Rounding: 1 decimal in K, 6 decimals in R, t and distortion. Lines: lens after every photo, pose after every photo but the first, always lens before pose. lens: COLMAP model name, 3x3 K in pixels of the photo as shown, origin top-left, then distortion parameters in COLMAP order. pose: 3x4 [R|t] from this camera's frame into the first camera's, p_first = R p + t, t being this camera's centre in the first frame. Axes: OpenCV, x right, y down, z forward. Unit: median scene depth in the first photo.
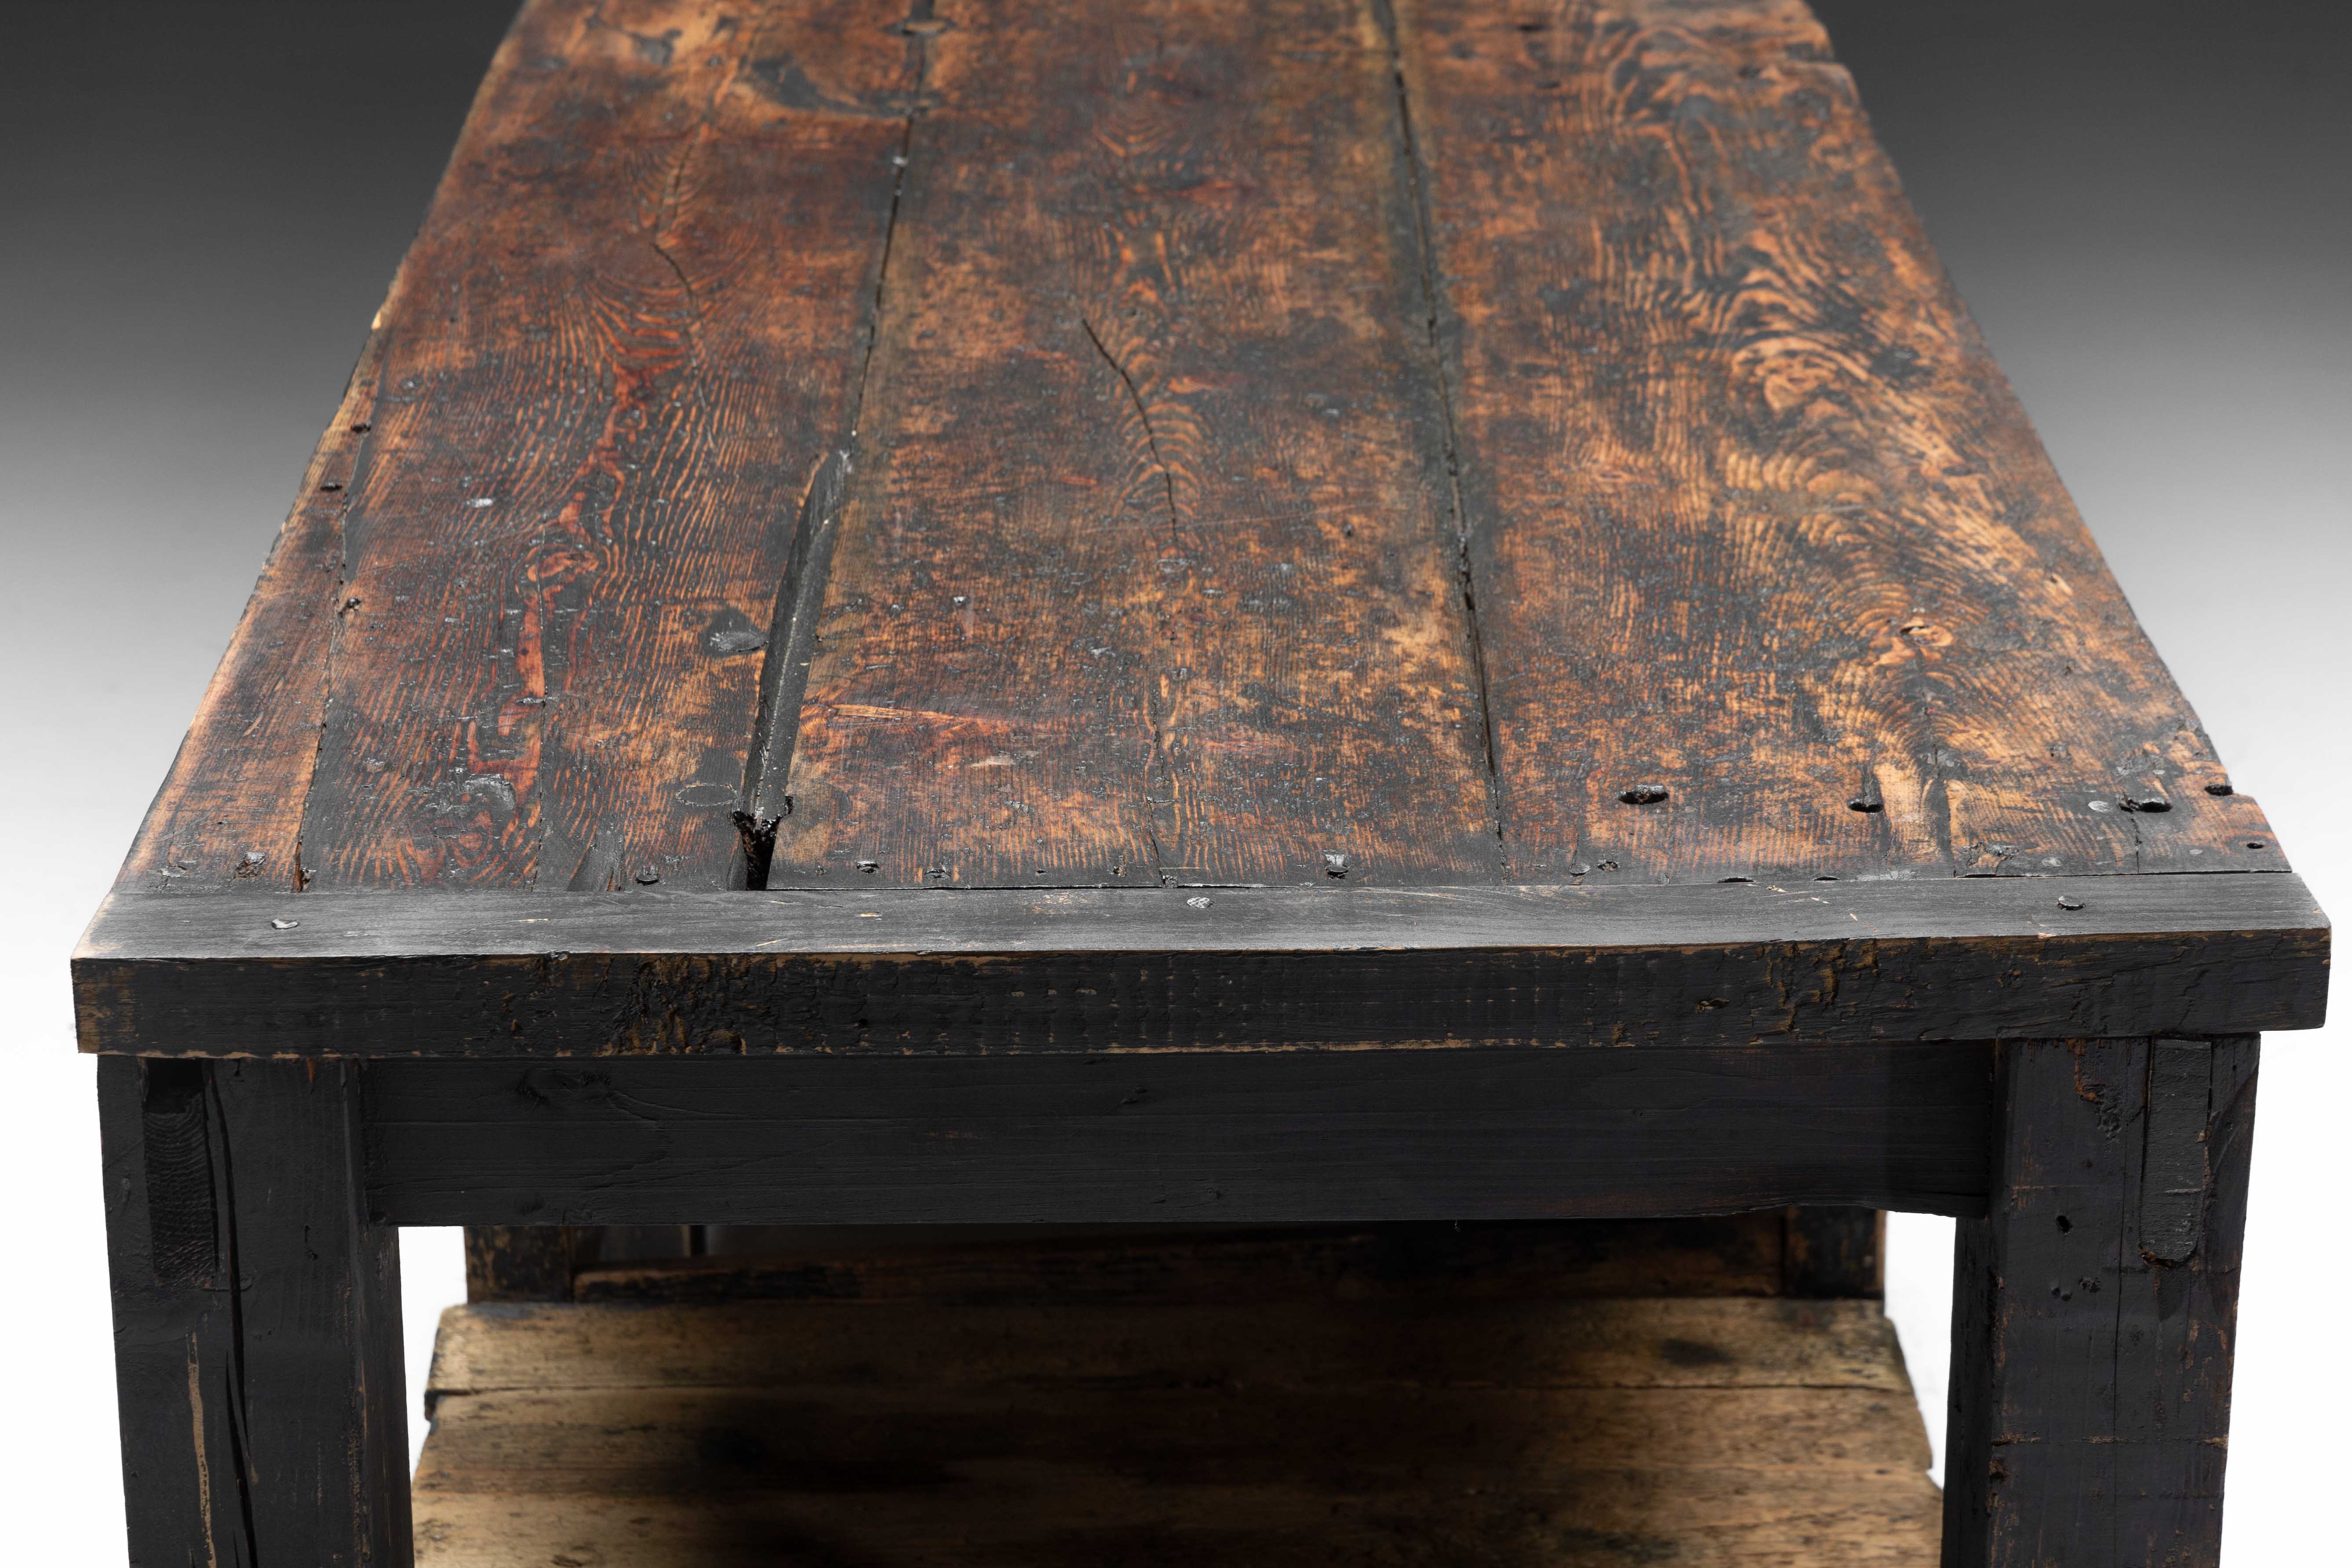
lens RADIAL K [[5621.2, 0, 1161.8], [0, 5621.2, 780.9], [0, 0, 1]] dist [0.008400, 0.000000]
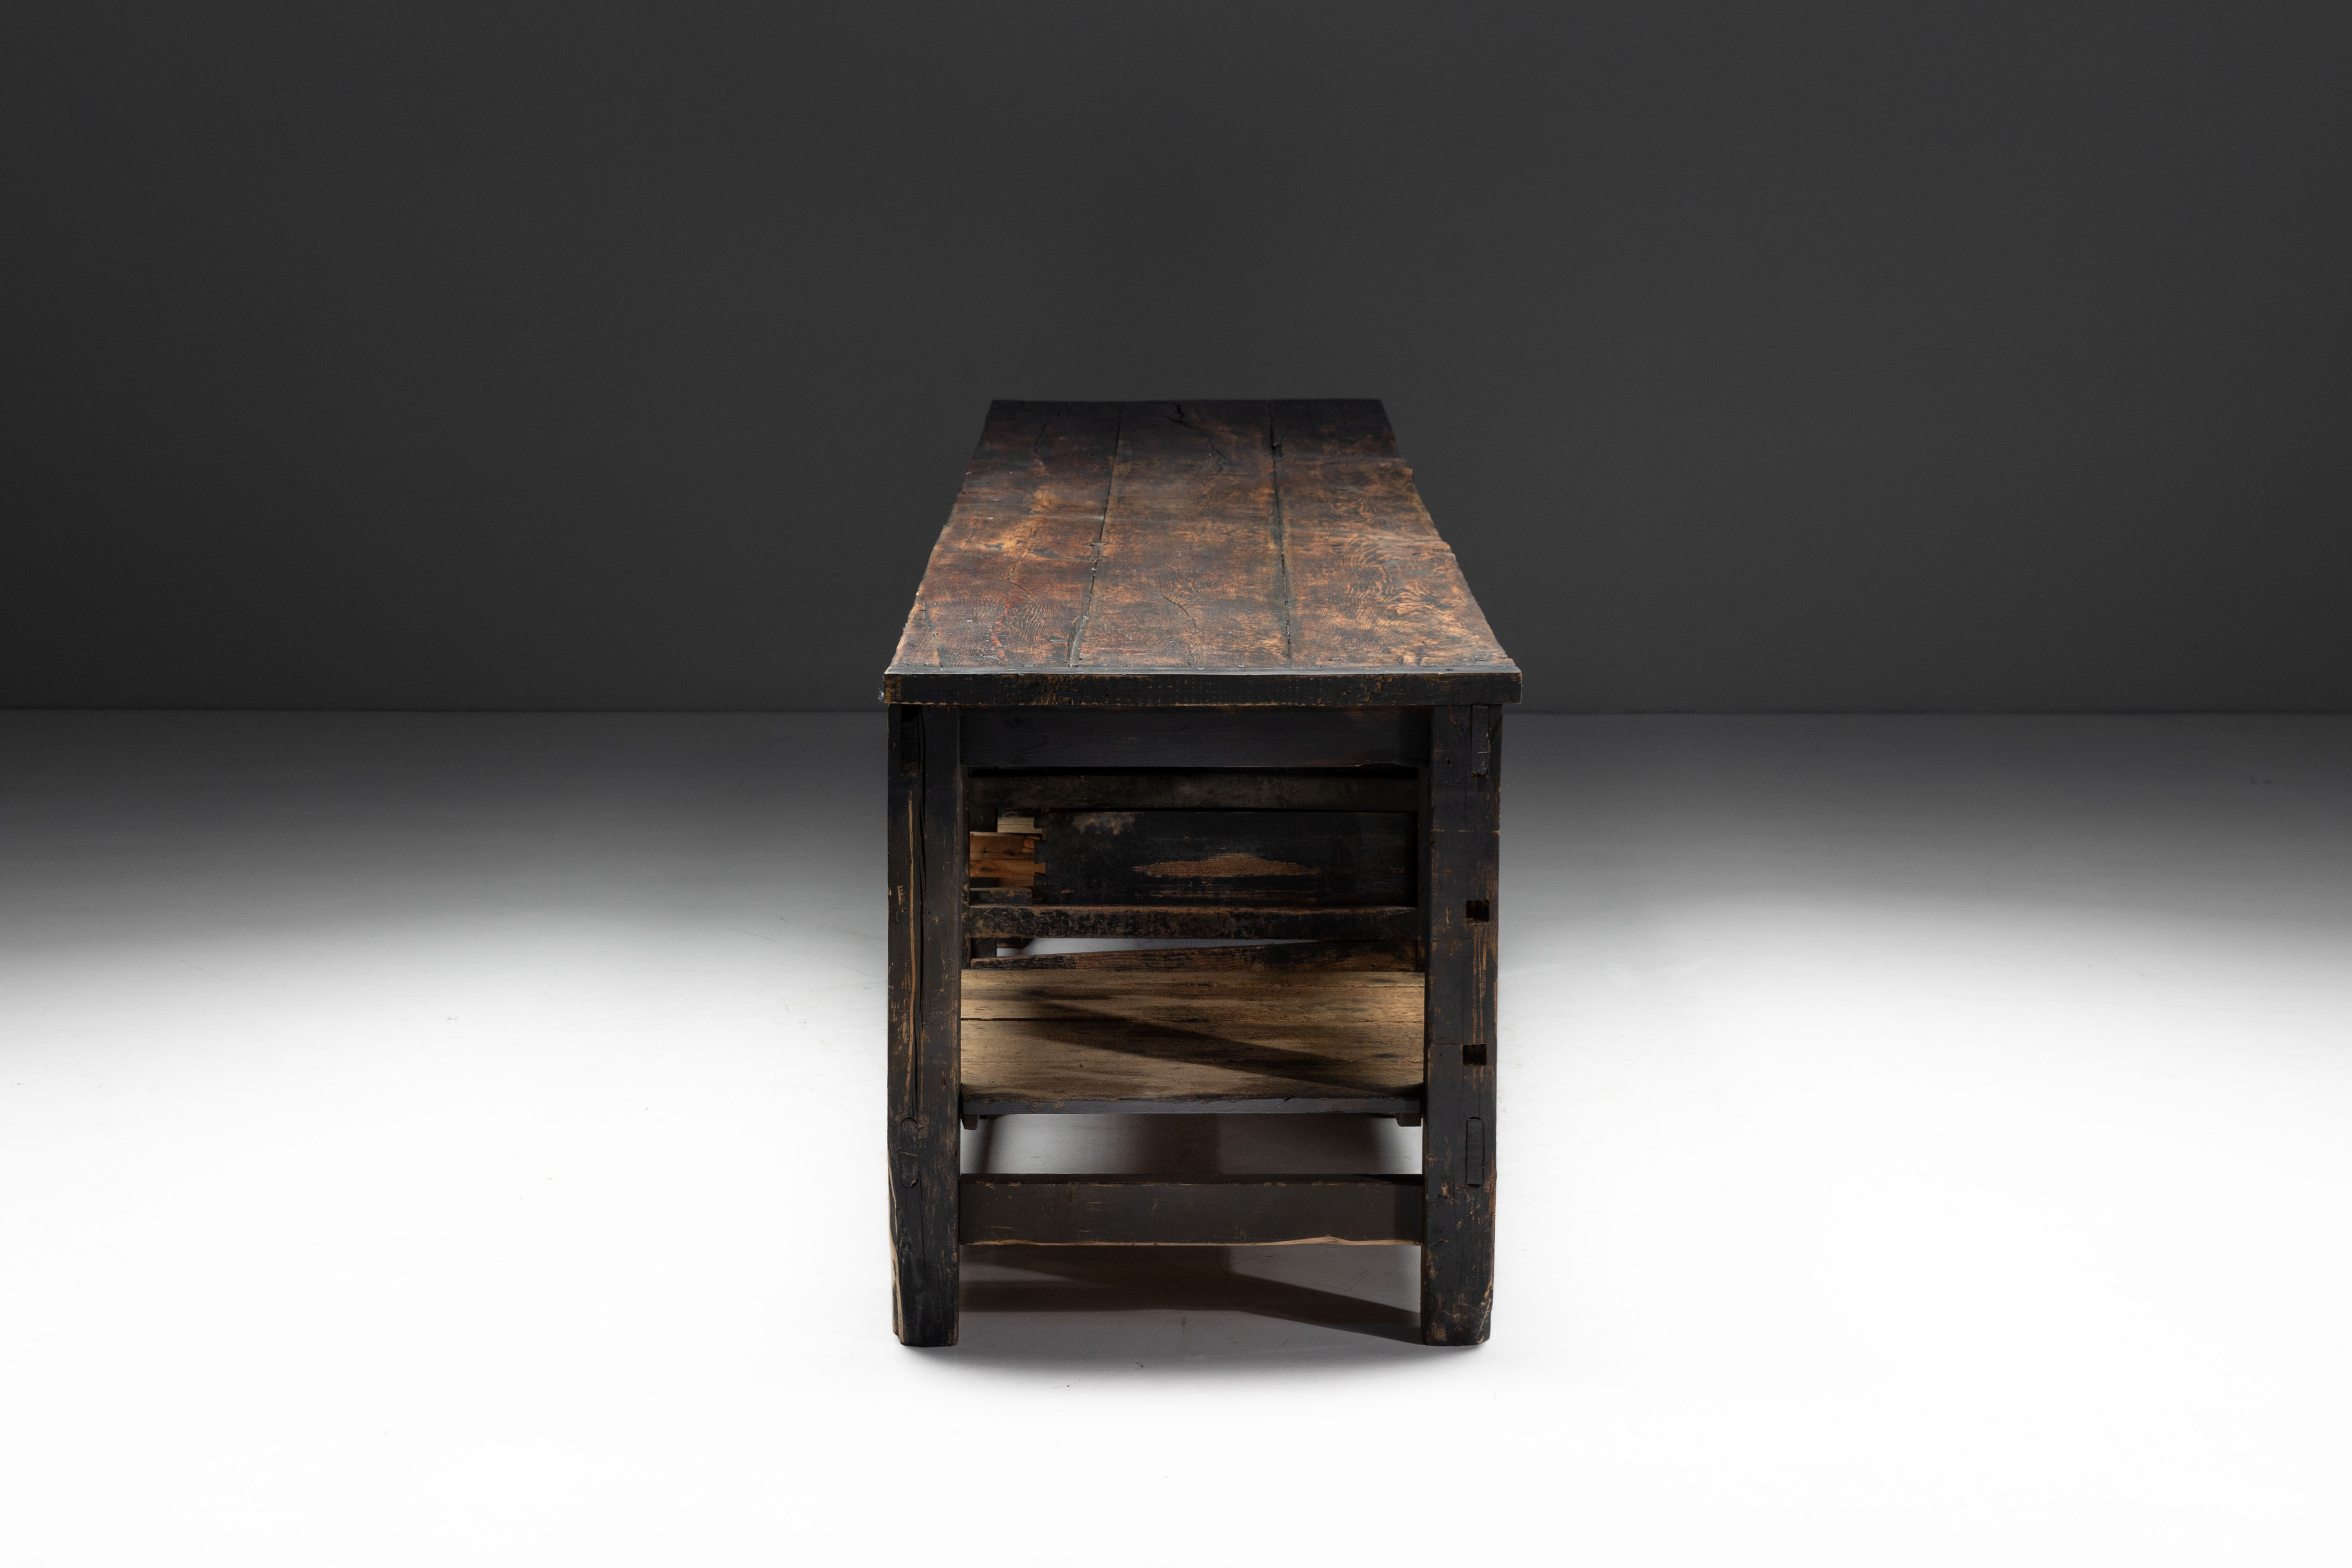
lens RADIAL K [[4763.3, 0, 1178.5], [0, 4763.3, 786.5], [0, 0, 1]] dist [-0.066664, 0.000000]
pose [[0.999951, 0.009728, -0.001814, -0.001131], [-0.009896, 0.982697, -0.184955, 0.506247], [-0.000016, 0.184964, 0.982745, -1.496953]]
